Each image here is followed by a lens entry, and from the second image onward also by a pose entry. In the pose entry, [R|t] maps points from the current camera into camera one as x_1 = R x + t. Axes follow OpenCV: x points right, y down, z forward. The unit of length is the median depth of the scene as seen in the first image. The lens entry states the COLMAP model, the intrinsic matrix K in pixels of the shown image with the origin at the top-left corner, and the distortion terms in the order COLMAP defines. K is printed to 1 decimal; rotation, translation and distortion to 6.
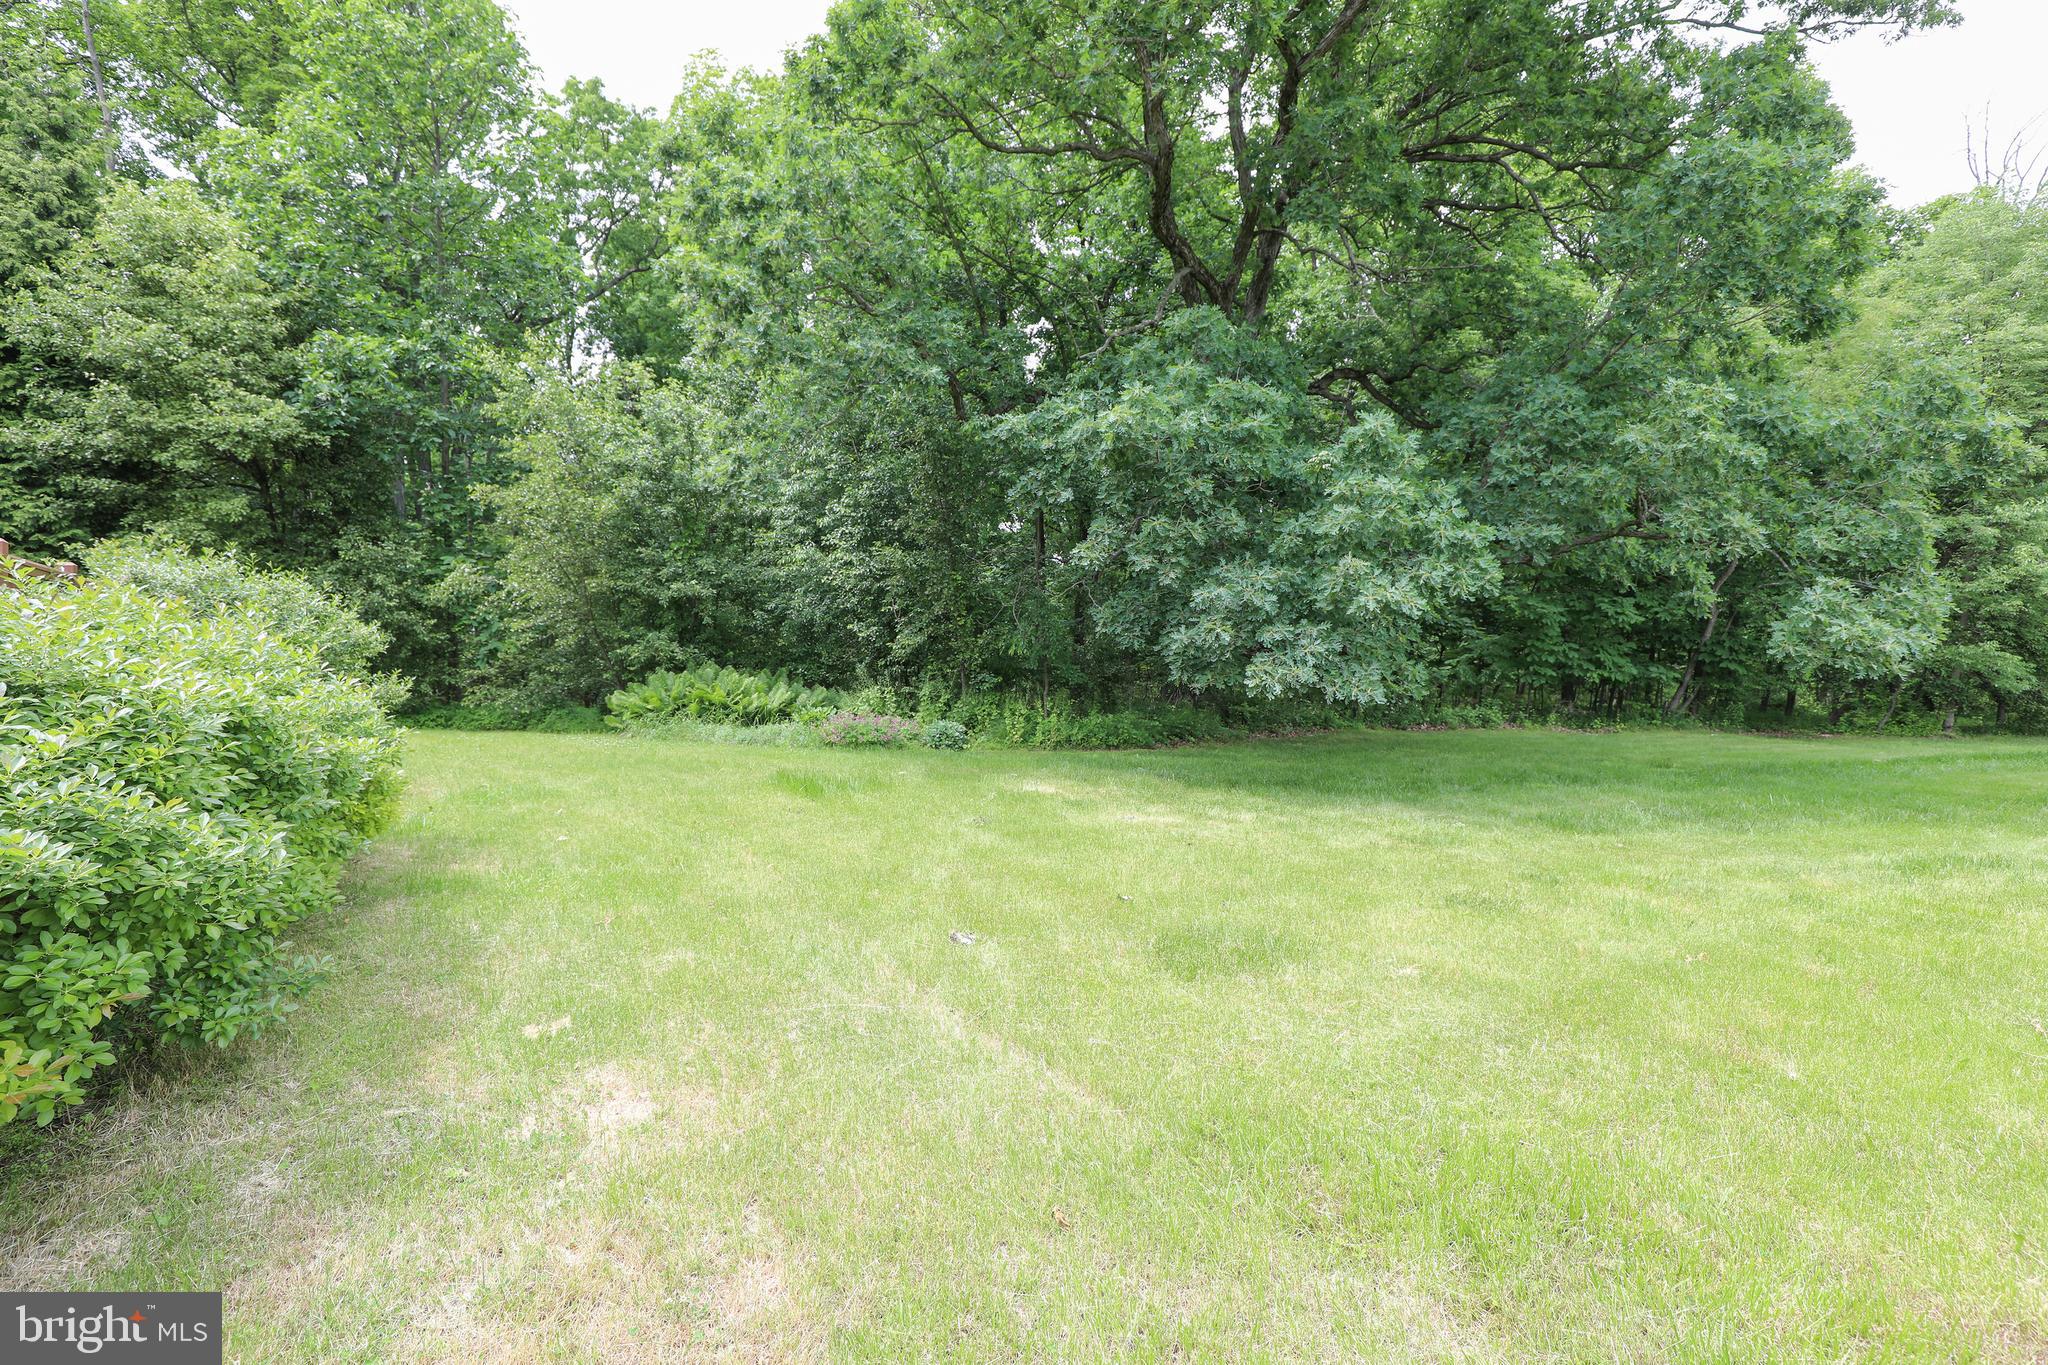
lens RADIAL K [[935.7, 0, 1019.5], [0, 935.7, 675.5], [0, 0, 1]] dist [-0.040464, 0.009103]
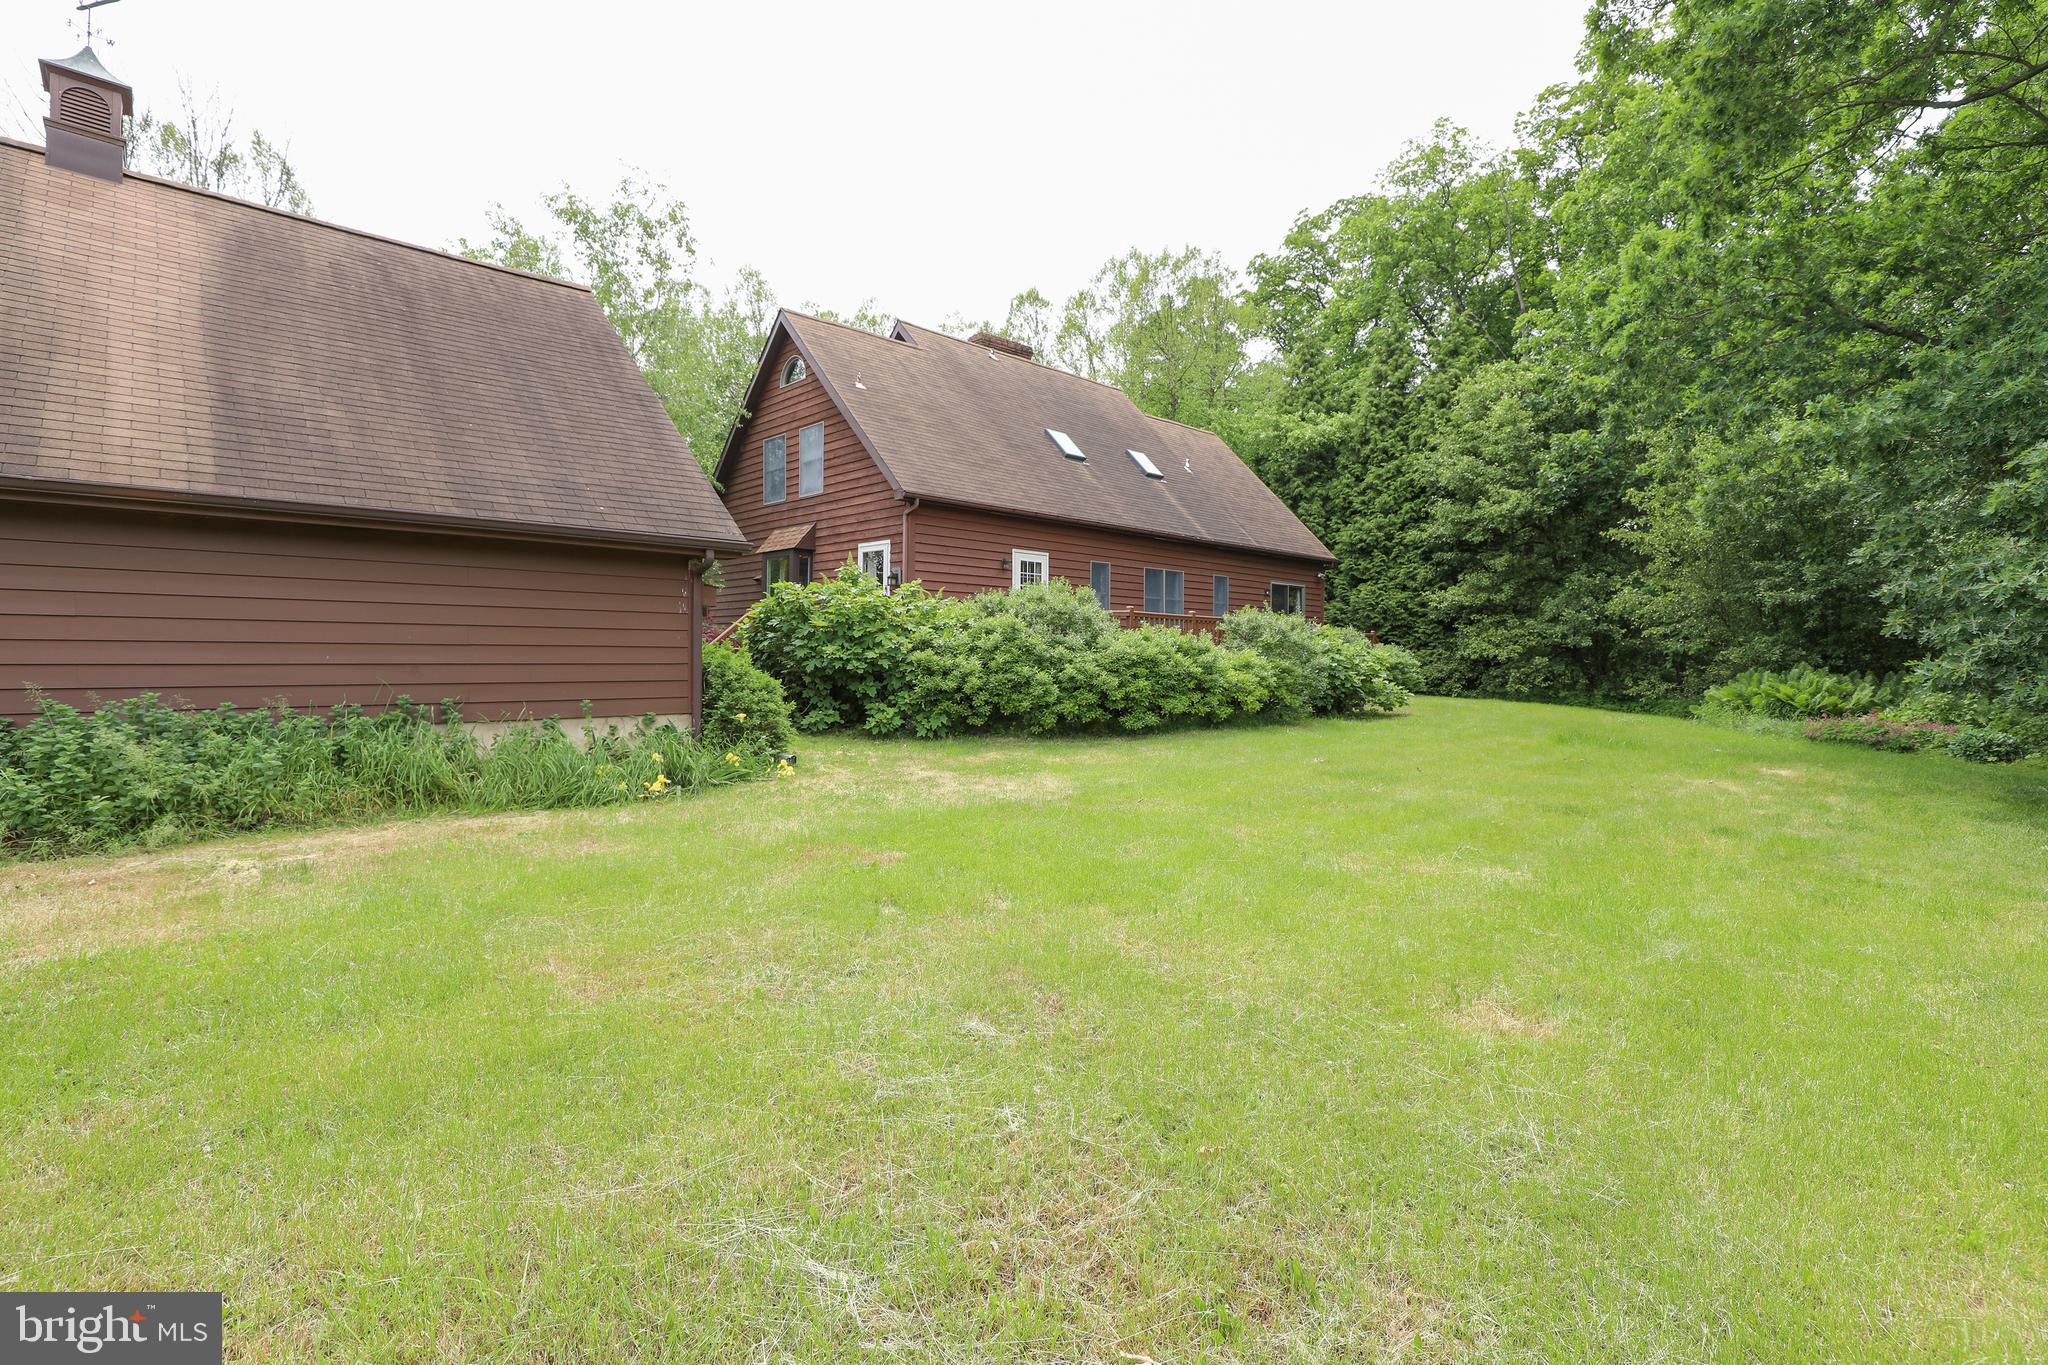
lens RADIAL K [[935.7, 0, 1019.5], [0, 935.7, 675.5], [0, 0, 1]] dist [-0.040464, 0.009103]
pose [[0.107159, 0.024384, -0.993943, 0.660078], [-0.033160, 0.999231, 0.020939, 0.009116], [0.993689, 0.030715, 0.107885, -0.008393]]
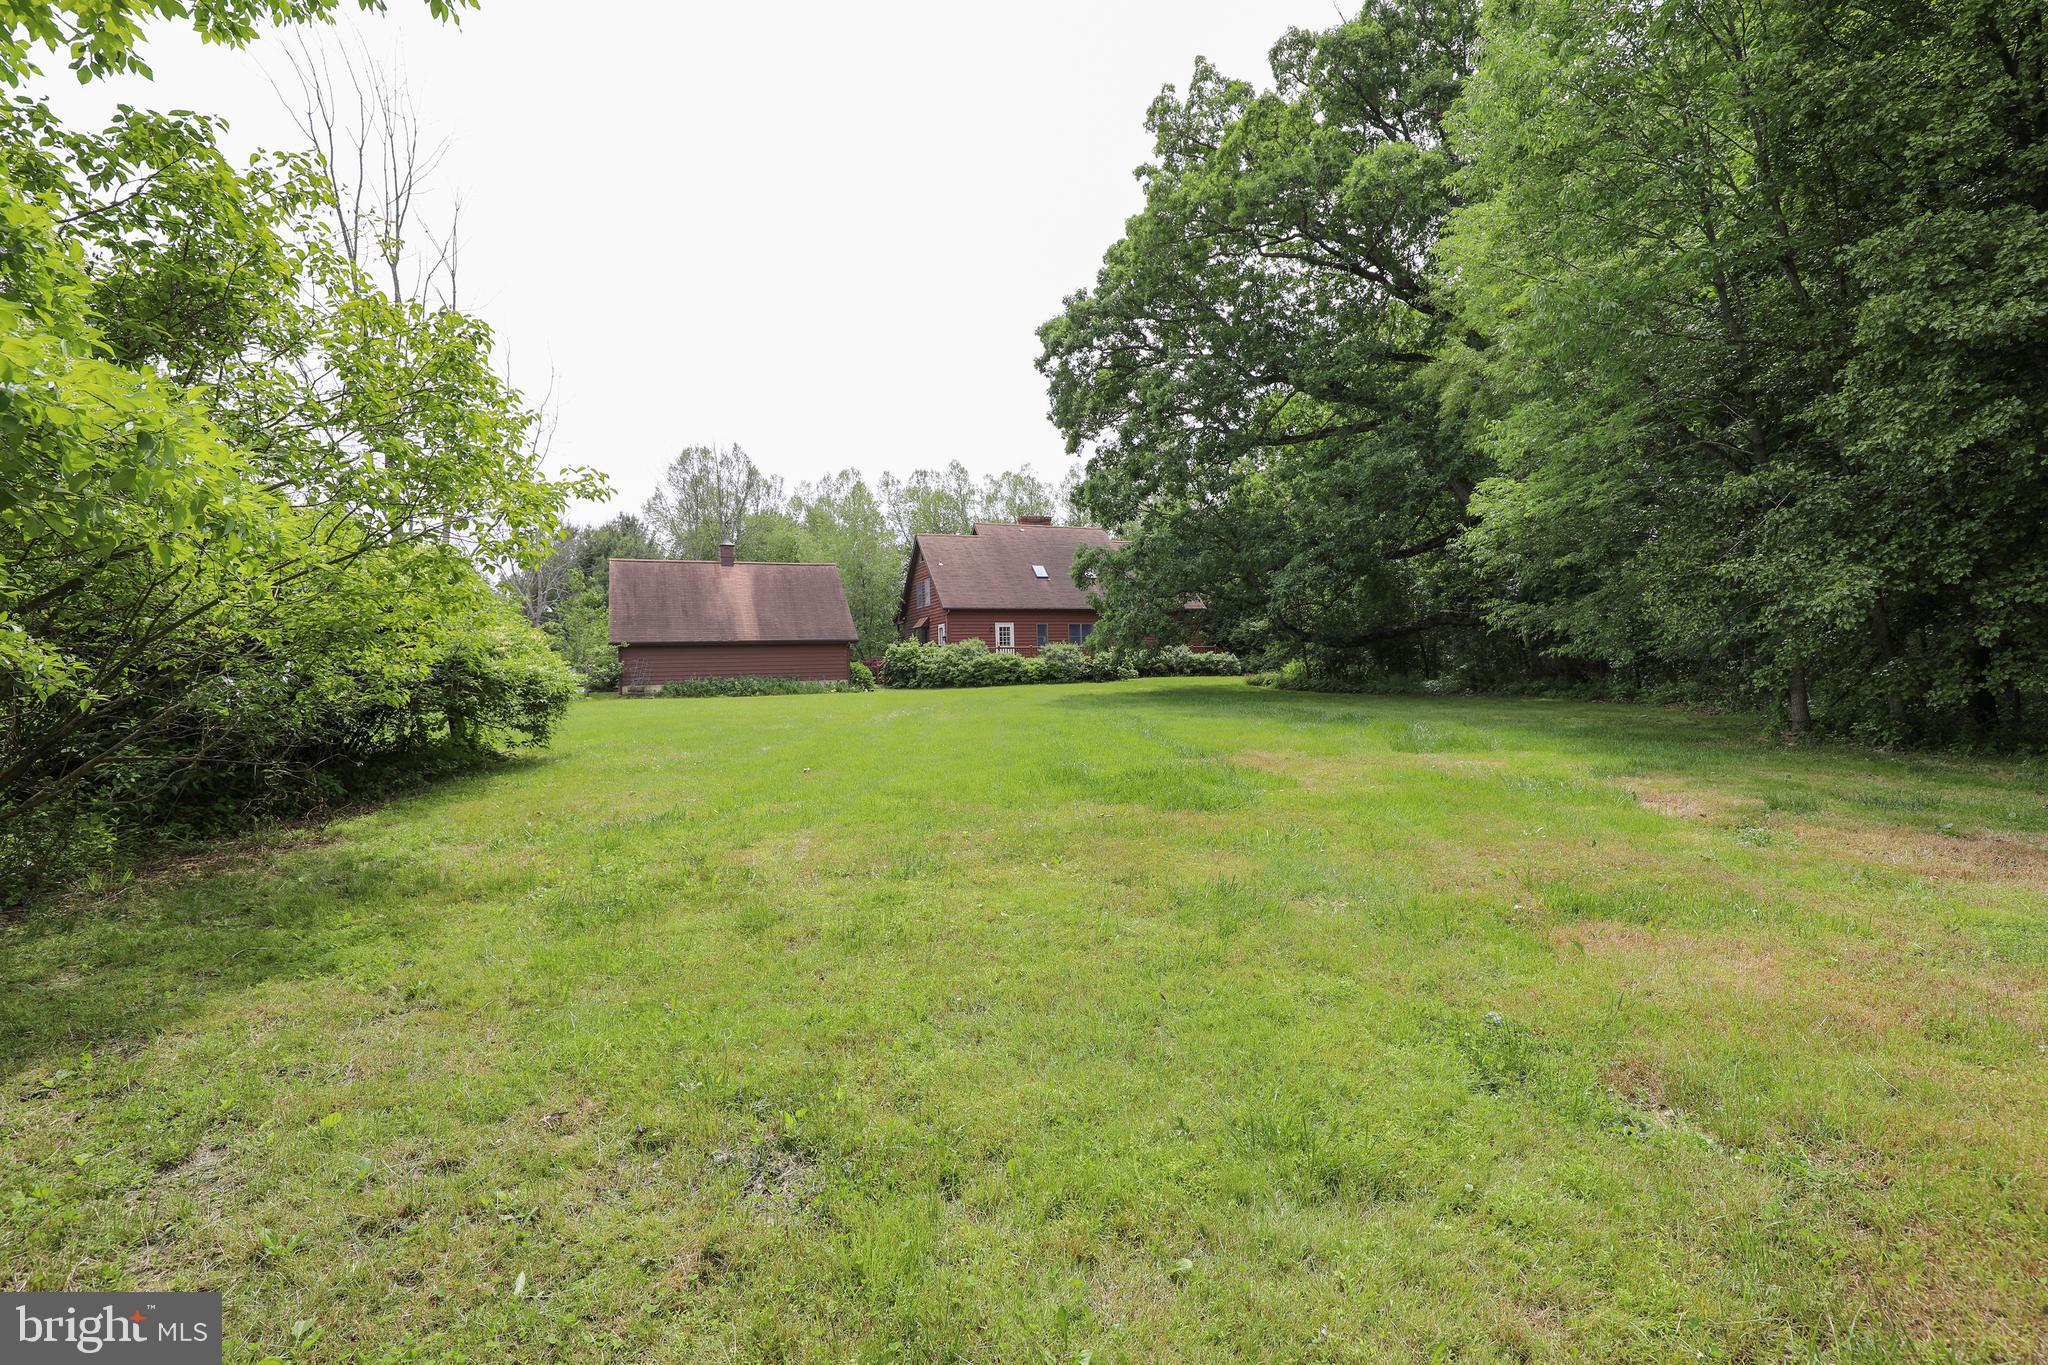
lens RADIAL K [[935.7, 0, 1019.5], [0, 935.7, 675.5], [0, 0, 1]] dist [-0.040464, 0.009103]
pose [[-0.264920, 0.007901, -0.964238, 2.370020], [0.006160, 0.999960, 0.006501, 0.027399], [0.964251, -0.004218, -0.264958, 0.963425]]
